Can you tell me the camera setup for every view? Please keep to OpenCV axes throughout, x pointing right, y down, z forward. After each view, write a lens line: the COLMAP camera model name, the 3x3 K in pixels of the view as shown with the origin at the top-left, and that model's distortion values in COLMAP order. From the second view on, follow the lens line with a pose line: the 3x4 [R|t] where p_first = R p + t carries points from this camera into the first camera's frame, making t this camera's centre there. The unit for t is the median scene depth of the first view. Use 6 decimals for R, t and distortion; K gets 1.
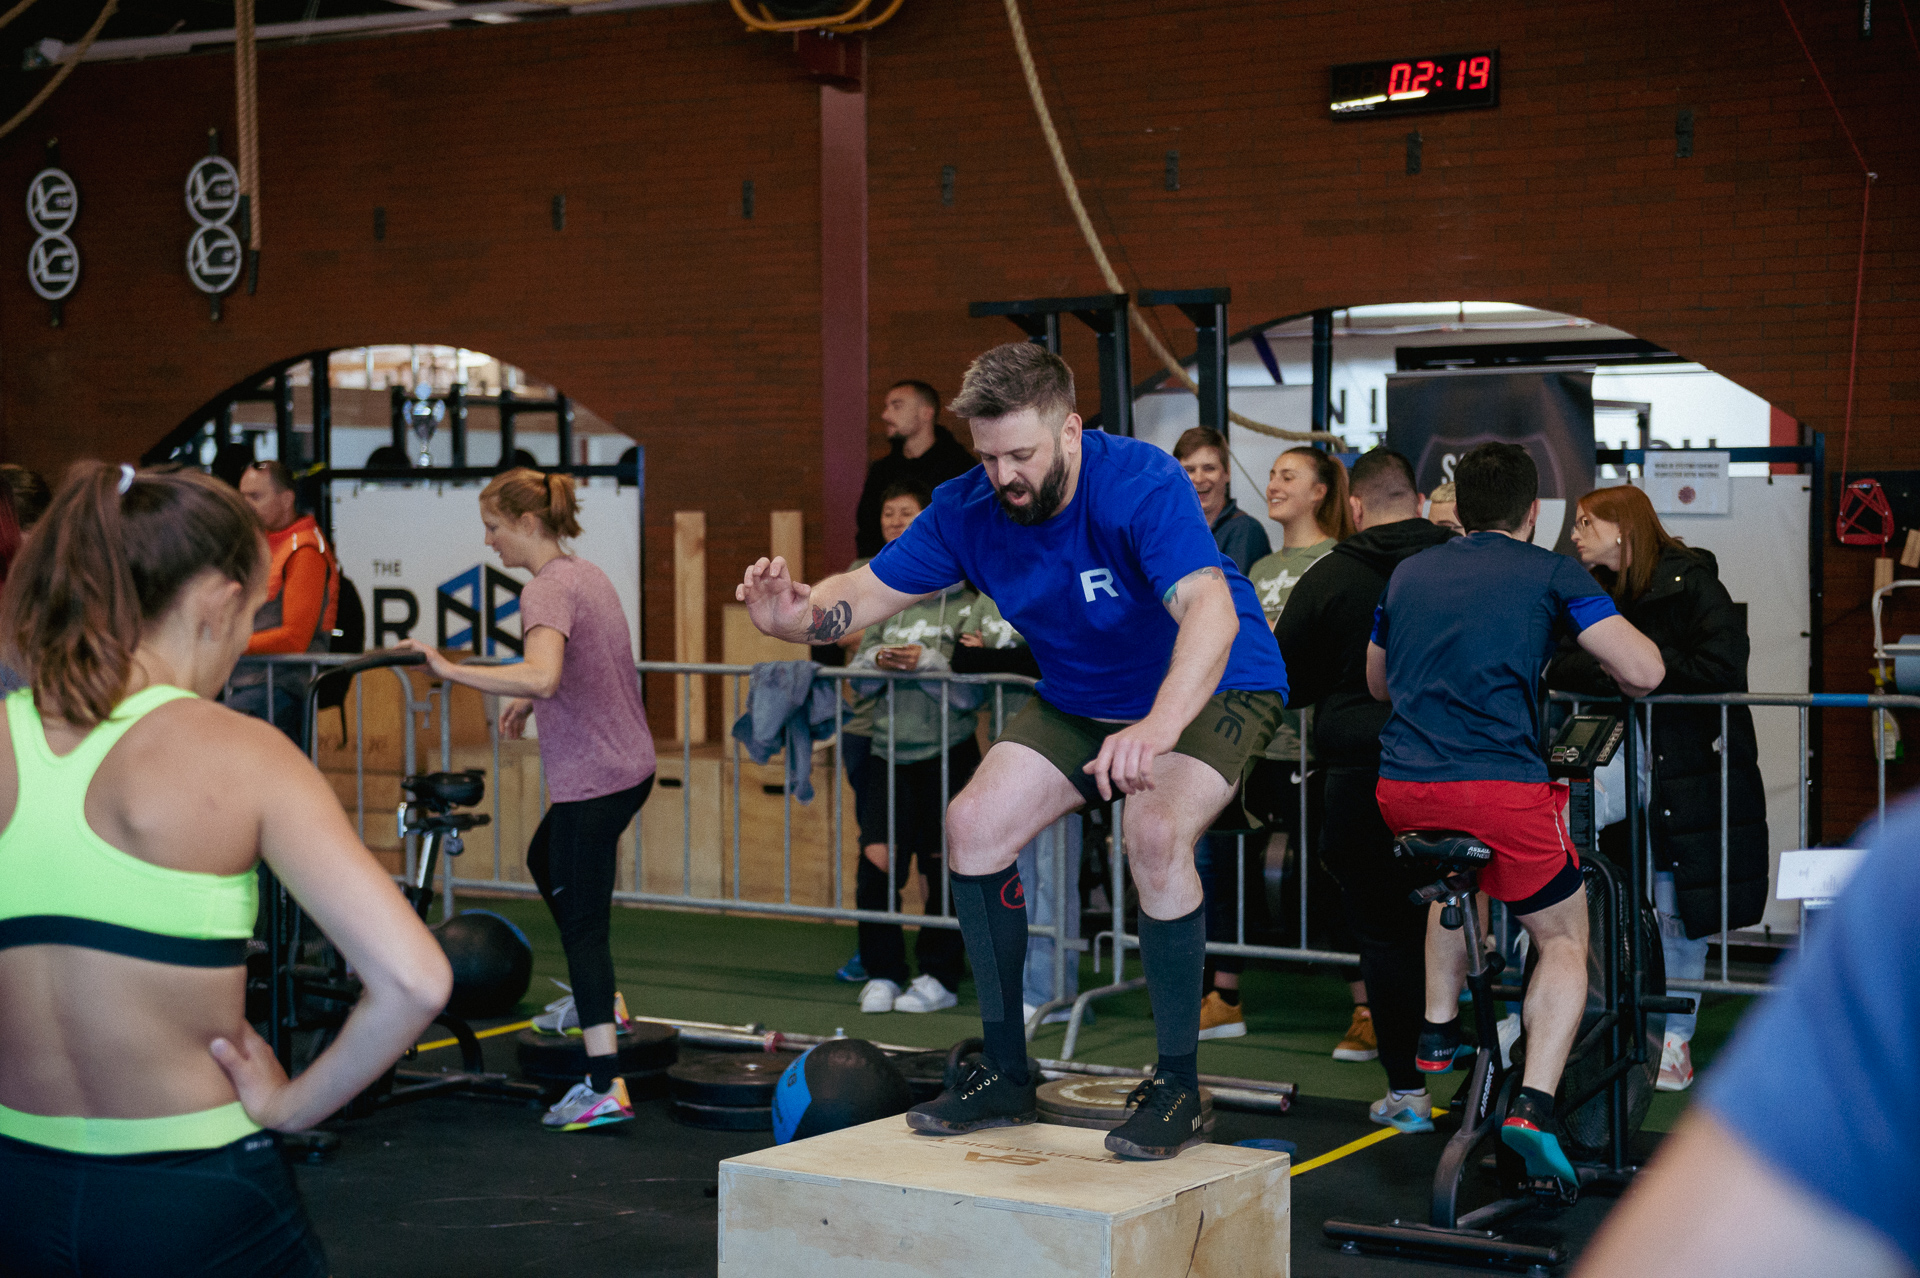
lens RADIAL K [[3364.5, 0, 960.0], [0, 3364.5, 638.2], [0, 0, 1]] dist [0.046928, 0.000000]
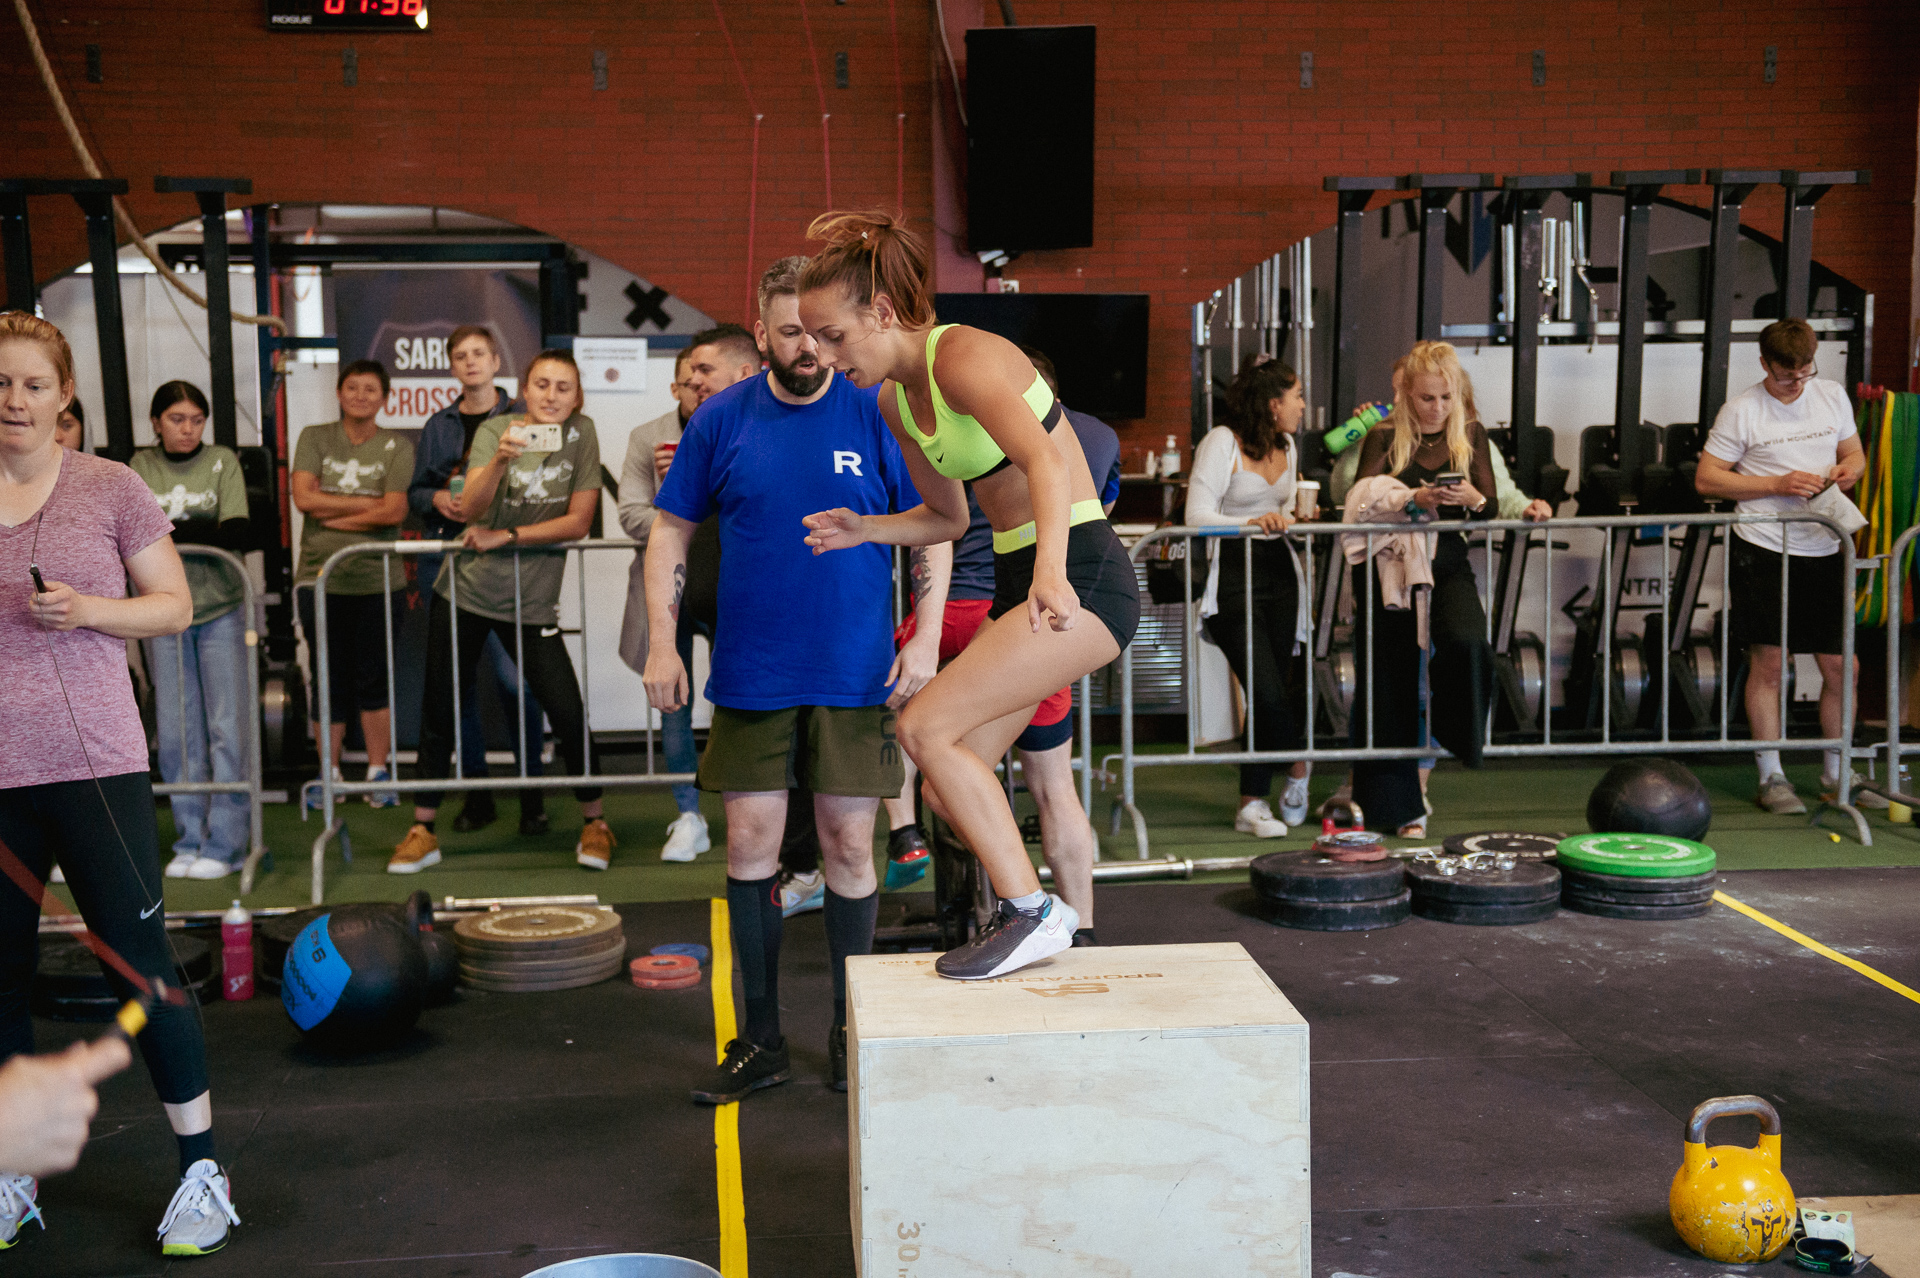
lens RADIAL K [[2506.3, 0, 960.4], [0, 2506.3, 639.0], [0, 0, 1]] dist [0.111577, 0.000000]
pose [[0.763326, -0.068847, 0.642335, -0.276650], [0.031283, 0.997078, 0.069695, -0.006807], [-0.645256, -0.033106, 0.763249, 0.225764]]
